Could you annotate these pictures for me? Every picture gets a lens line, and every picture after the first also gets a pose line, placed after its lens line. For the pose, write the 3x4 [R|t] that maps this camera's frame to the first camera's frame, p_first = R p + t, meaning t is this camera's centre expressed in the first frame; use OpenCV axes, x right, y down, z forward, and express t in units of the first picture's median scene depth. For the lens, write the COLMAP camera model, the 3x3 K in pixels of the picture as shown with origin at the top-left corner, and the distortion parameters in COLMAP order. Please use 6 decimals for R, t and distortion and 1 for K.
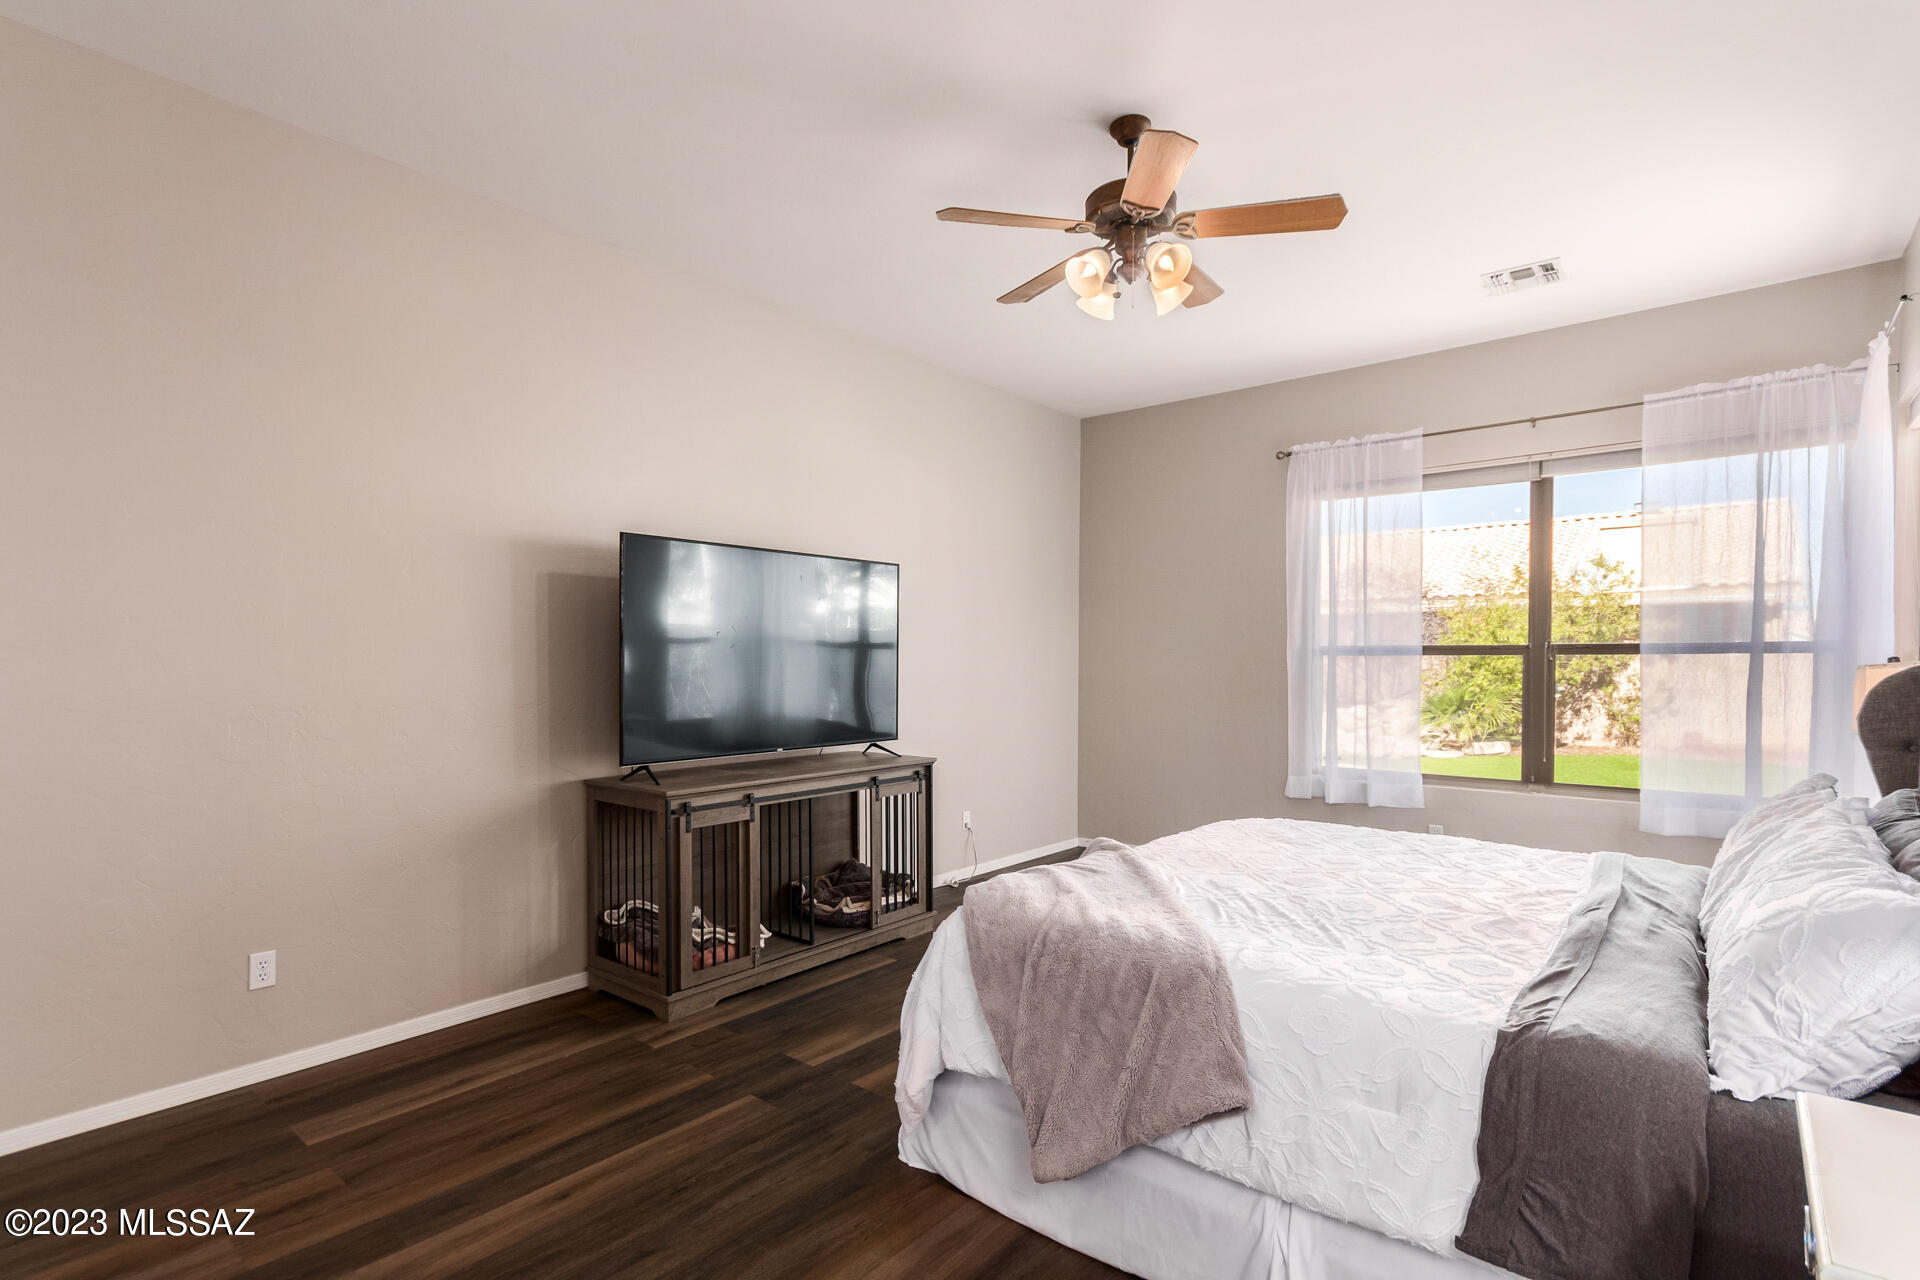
lens RADIAL K [[925.1, 0, 962.4], [0, 925.1, 681.5], [0, 0, 1]] dist [-0.001441, -0.000247]
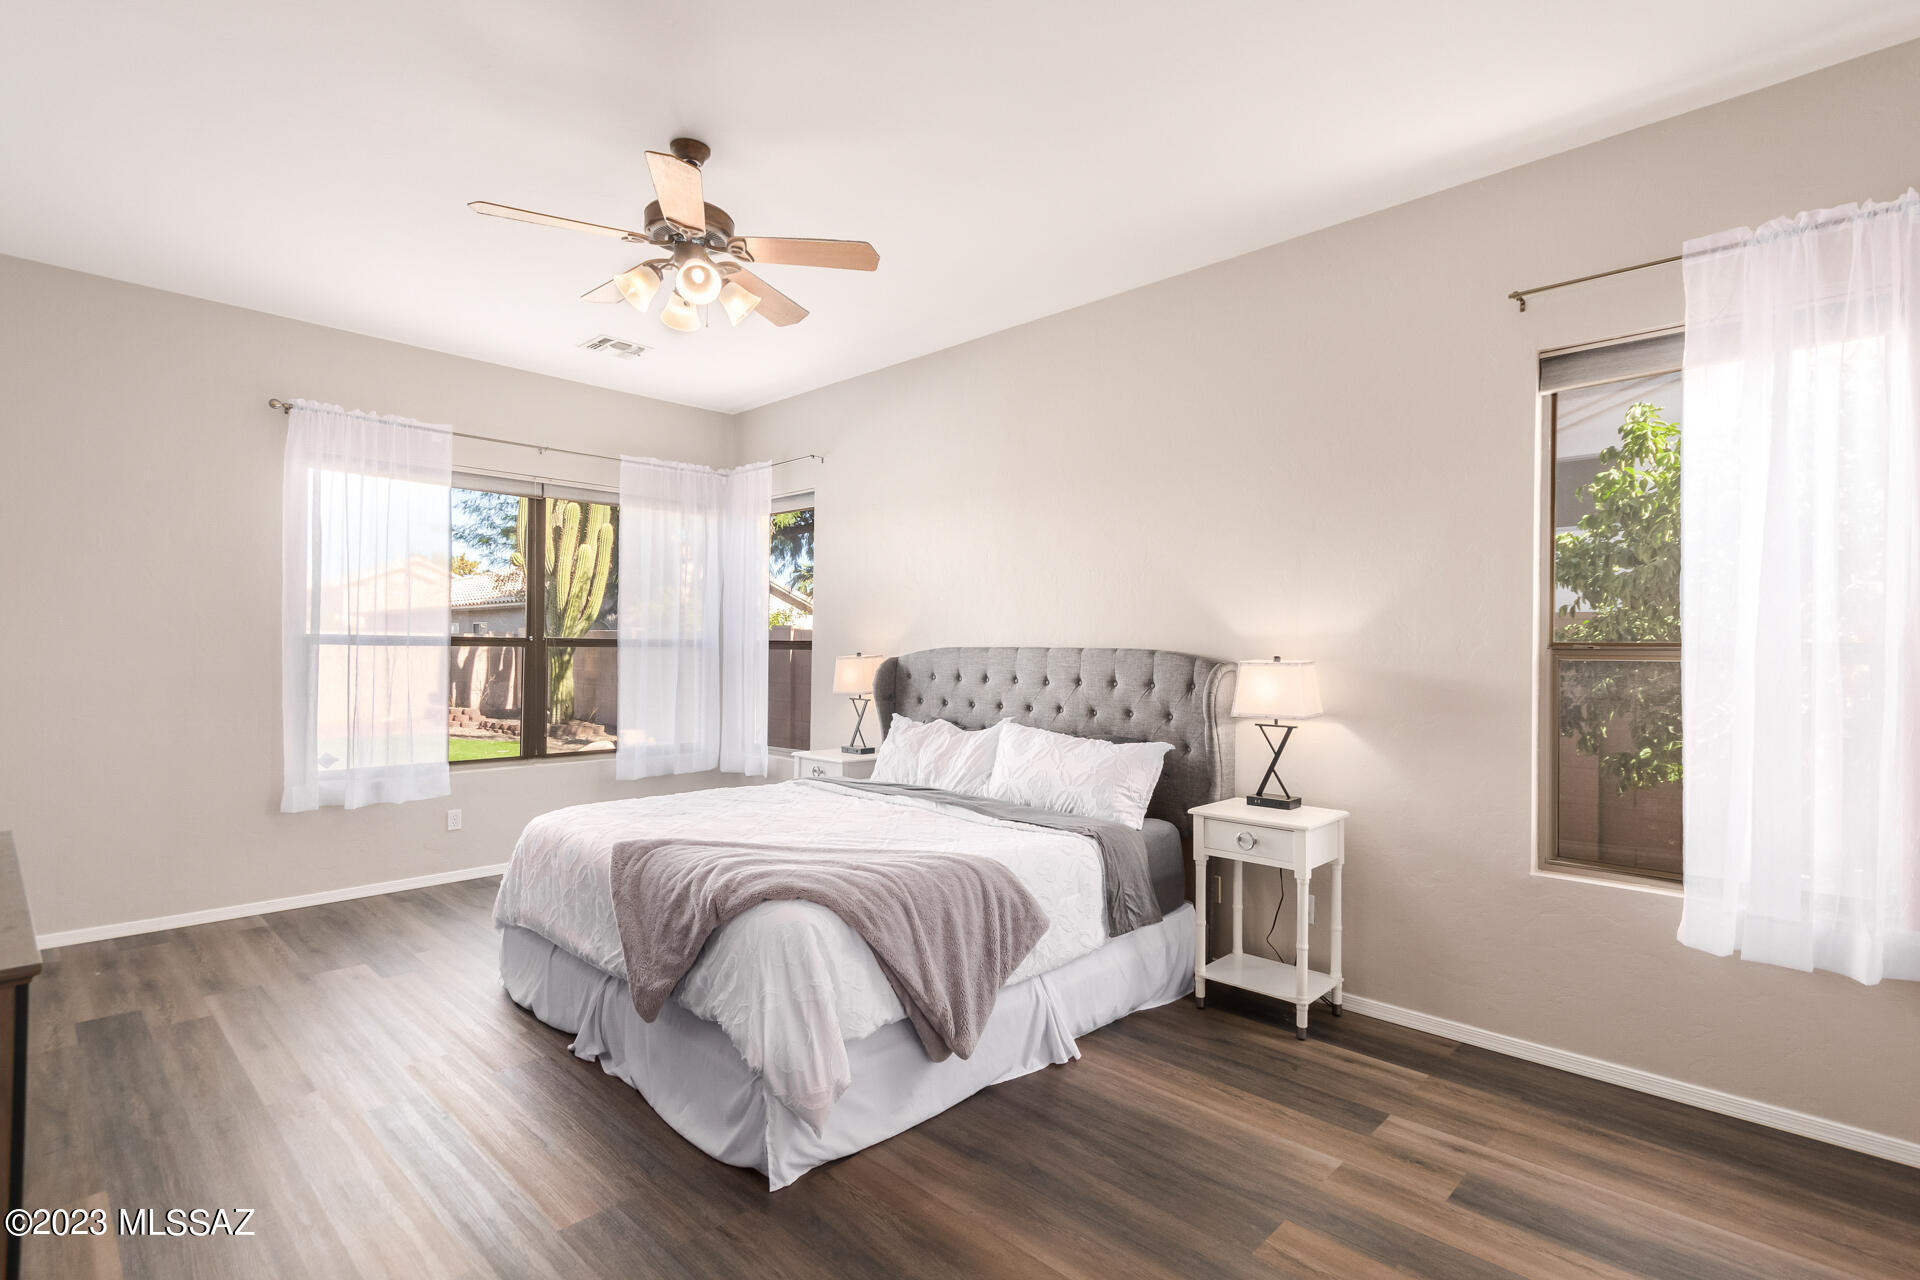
lens RADIAL K [[912.2, 0, 960.0], [0, 912.2, 640.0], [0, 0, 1]] dist [-0.000519, -0.000001]
pose [[0.083816, 0.017476, 0.996328, -0.485816], [0.010874, 0.999771, -0.018451, -0.009346], [-0.996422, 0.012381, 0.083607, 0.361929]]
